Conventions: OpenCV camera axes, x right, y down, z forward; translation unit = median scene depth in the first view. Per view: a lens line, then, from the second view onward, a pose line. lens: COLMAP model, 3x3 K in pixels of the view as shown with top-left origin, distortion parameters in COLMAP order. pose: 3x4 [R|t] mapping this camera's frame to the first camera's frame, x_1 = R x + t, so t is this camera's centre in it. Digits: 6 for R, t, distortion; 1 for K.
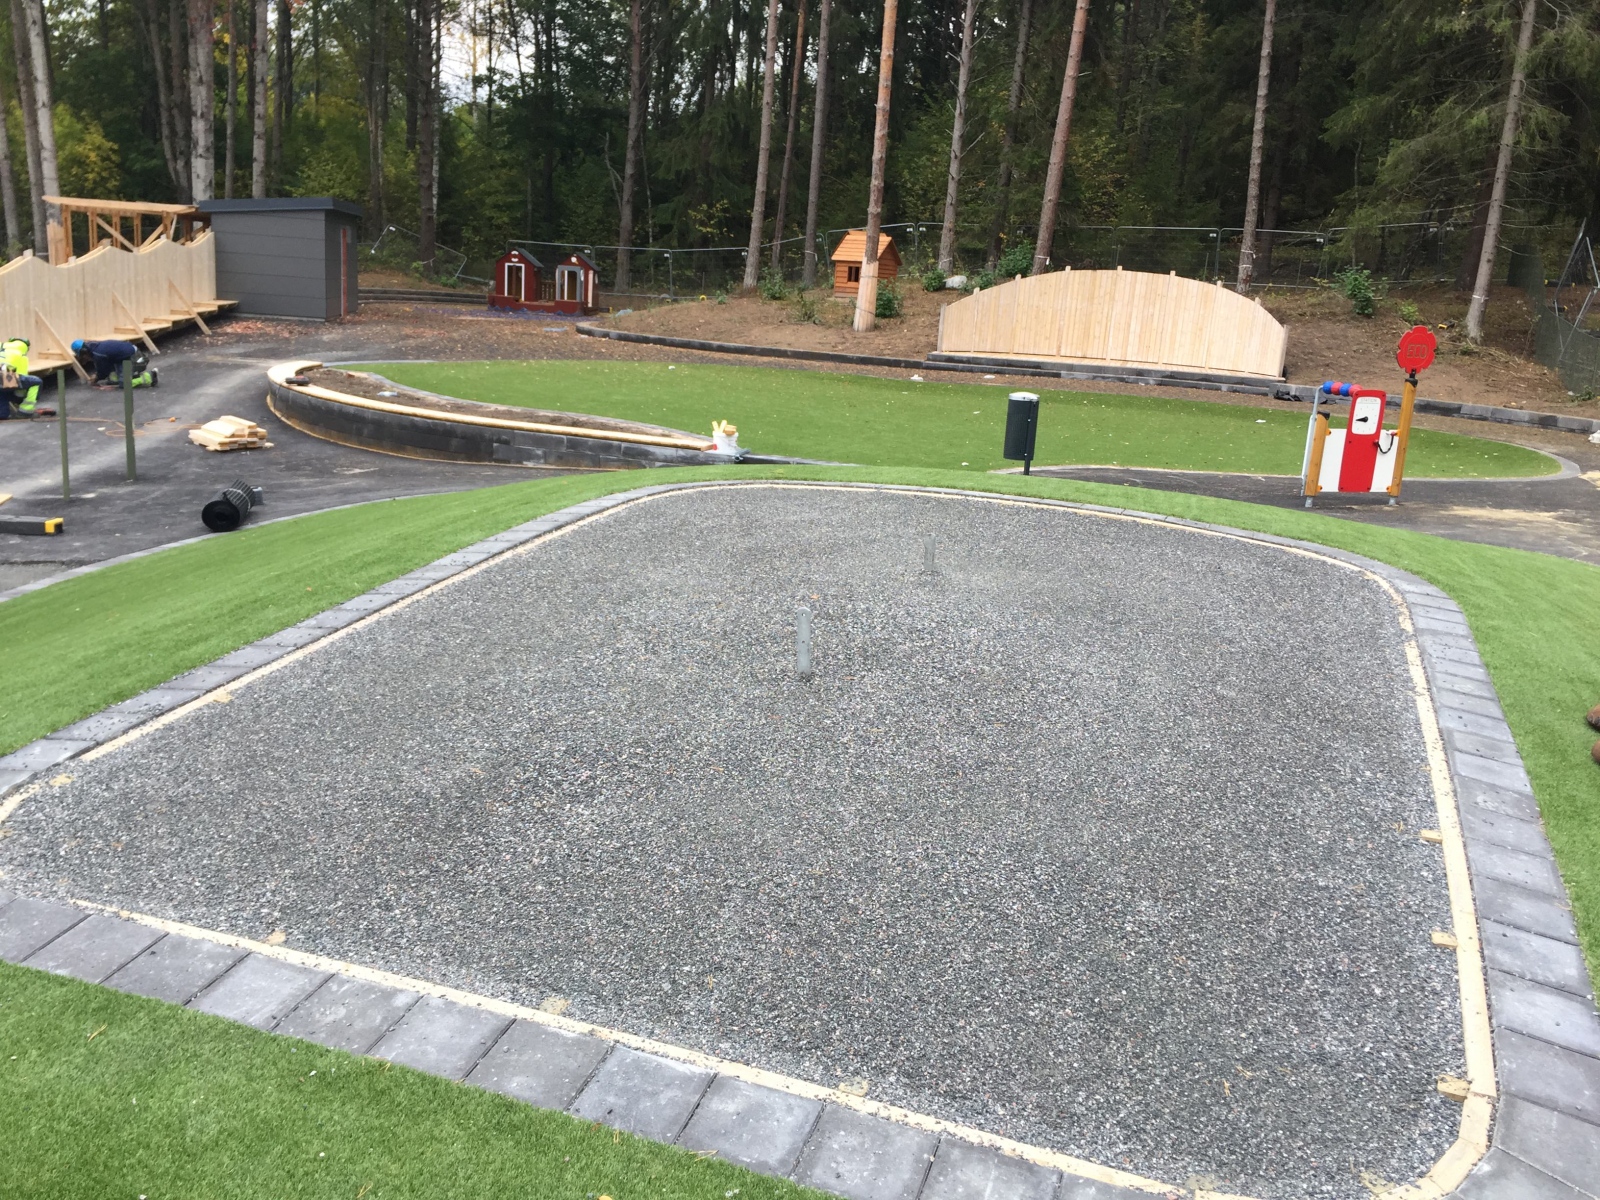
lens RADIAL K [[1376.7, 0, 796.3], [0, 1376.7, 597.5], [0, 0, 1]] dist [0.080834, -0.115454]
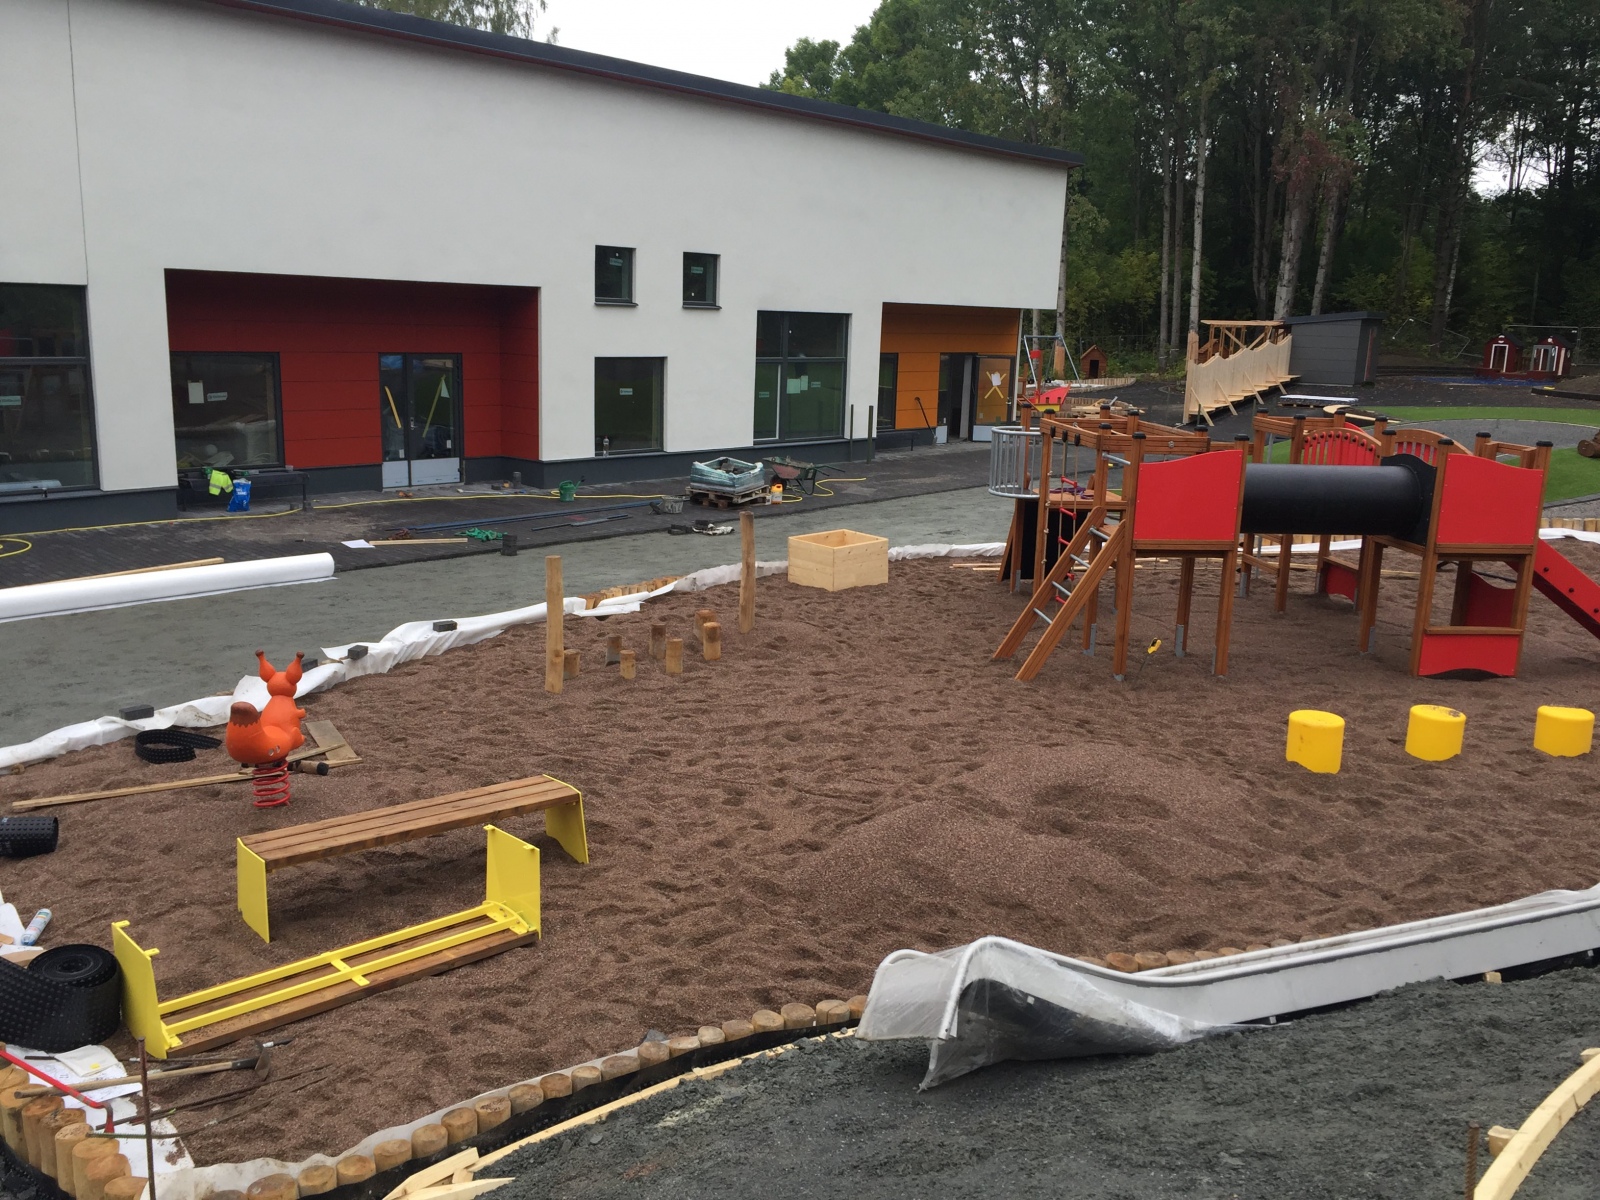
lens RADIAL K [[1376.7, 0, 778.8], [0, 1376.7, 589.6], [0, 0, 1]] dist [0.080834, -0.115454]
pose [[0.762980, 0.086844, -0.640562, 0.176103], [-0.124651, 0.992102, -0.013968, 0.118584], [0.634290, 0.090504, 0.767779, -0.542665]]
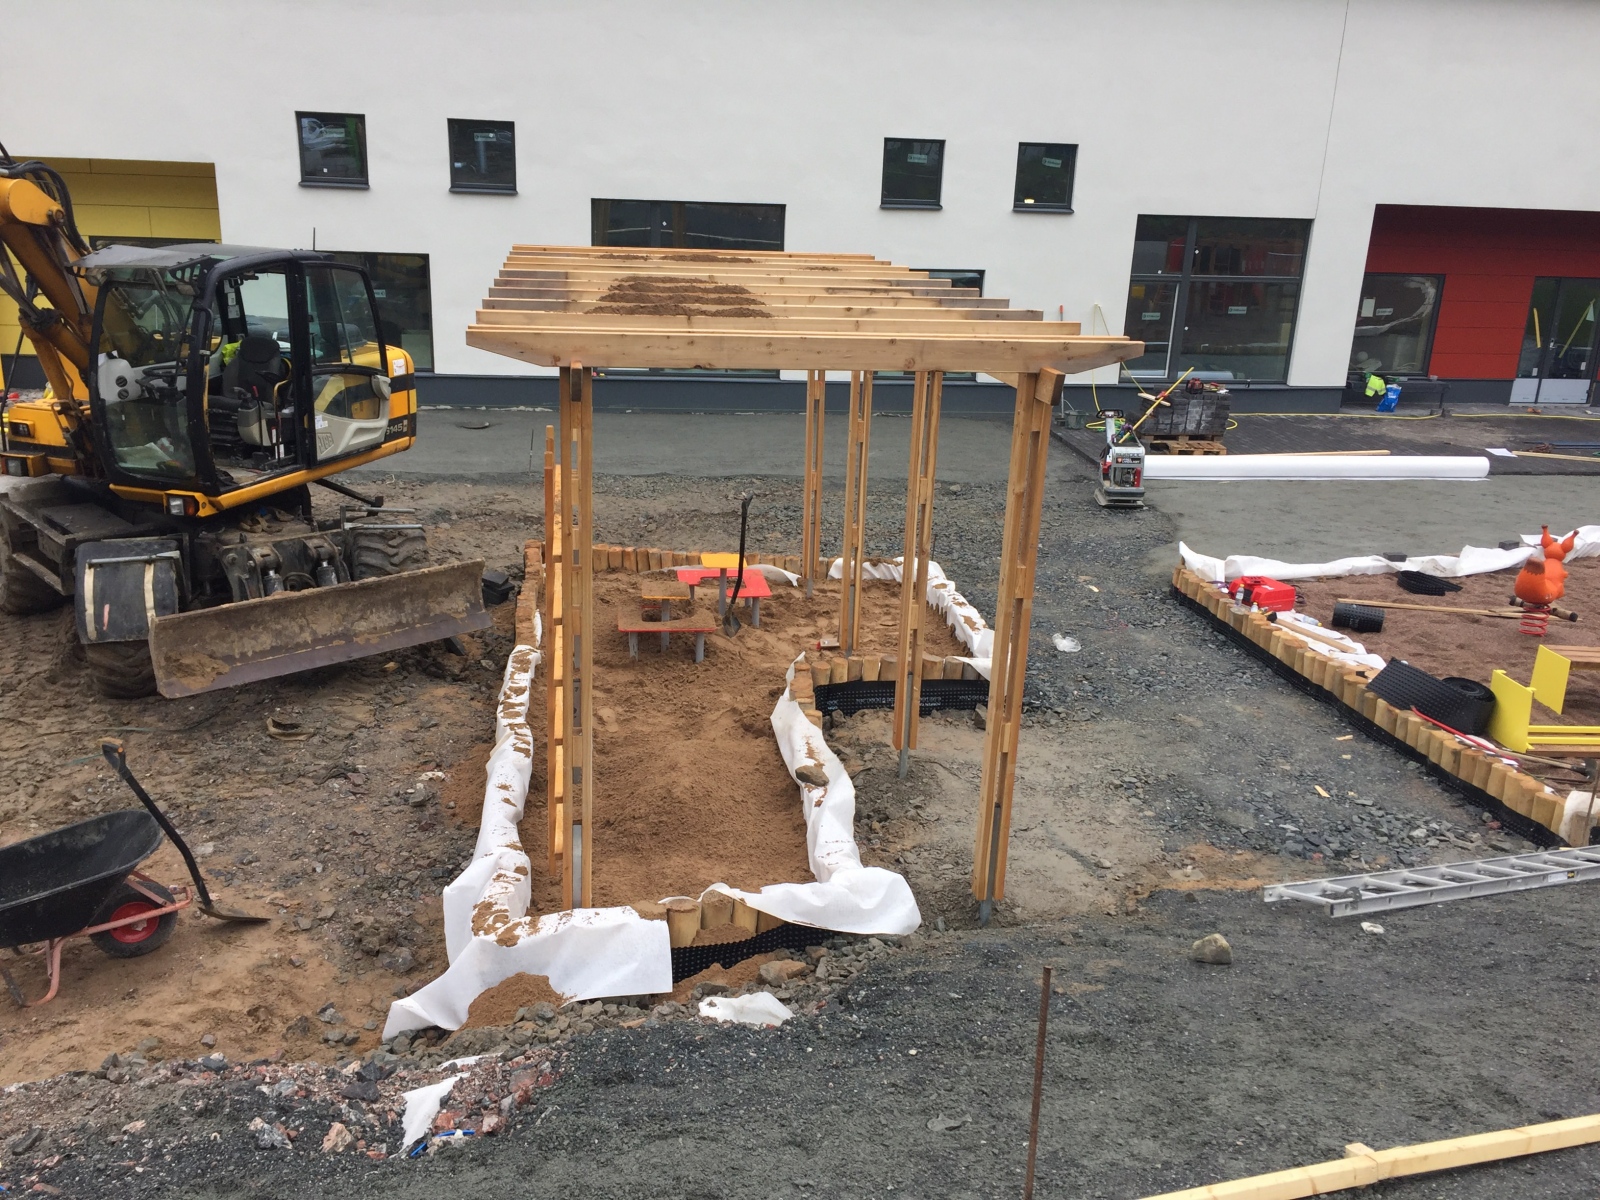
lens RADIAL K [[1376.7, 0, 752.6], [0, 1376.7, 594.1], [0, 0, 1]] dist [0.080834, -0.115454]
pose [[0.168559, 0.236271, -0.956955, 0.246827], [-0.240390, 0.951386, 0.192553, 0.133368], [0.955929, 0.197586, 0.217162, -0.662954]]
